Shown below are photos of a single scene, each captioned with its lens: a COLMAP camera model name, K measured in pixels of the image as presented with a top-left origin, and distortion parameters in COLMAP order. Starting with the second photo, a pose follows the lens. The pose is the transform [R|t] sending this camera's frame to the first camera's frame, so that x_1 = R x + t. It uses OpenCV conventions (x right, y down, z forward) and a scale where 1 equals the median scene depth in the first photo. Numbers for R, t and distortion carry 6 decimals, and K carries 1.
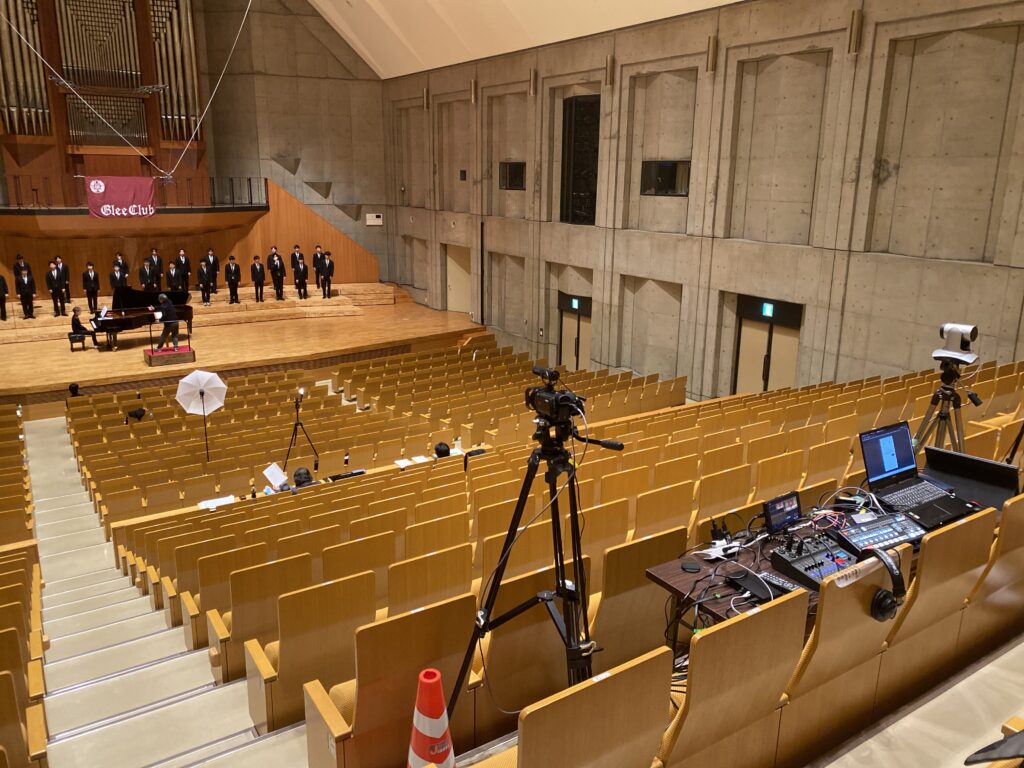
lens RADIAL K [[779.1, 0, 514.7], [0, 779.1, 386.6], [0, 0, 1]] dist [0.021260, -0.041042]
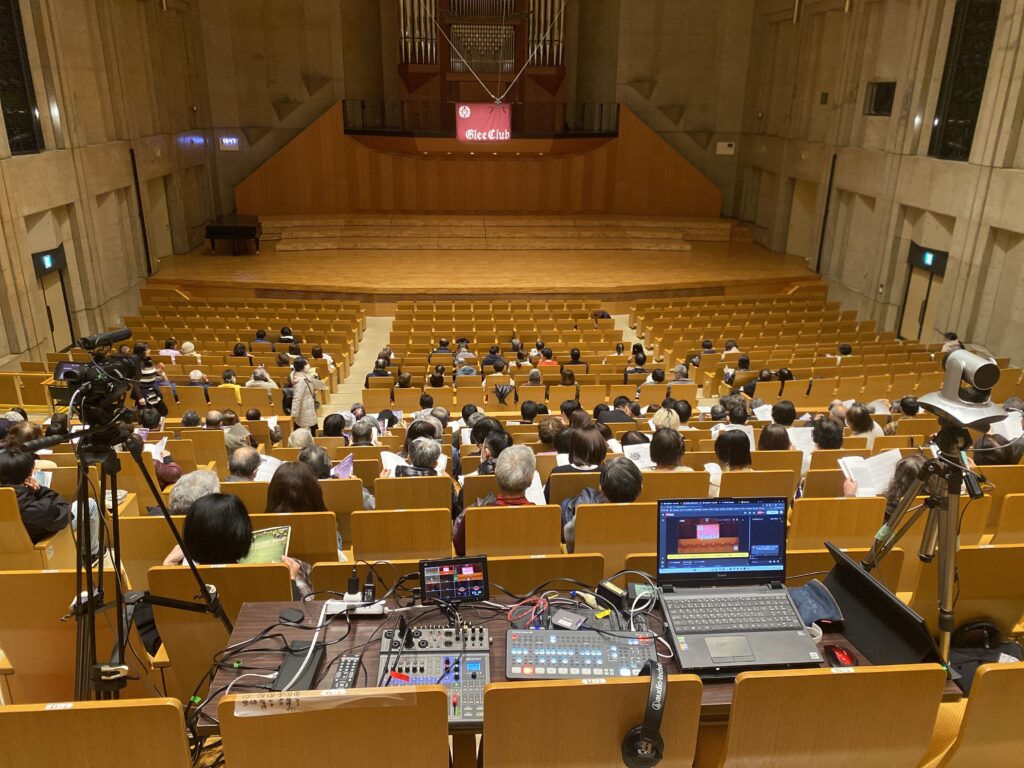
lens RADIAL K [[779.1, 0, 513.4], [0, 779.1, 381.8], [0, 0, 1]] dist [0.021260, -0.041042]
pose [[0.860548, 0.166453, -0.481405, 0.117361], [-0.126654, 0.985341, 0.114293, -0.017574], [0.493372, -0.037382, 0.869015, 0.069666]]
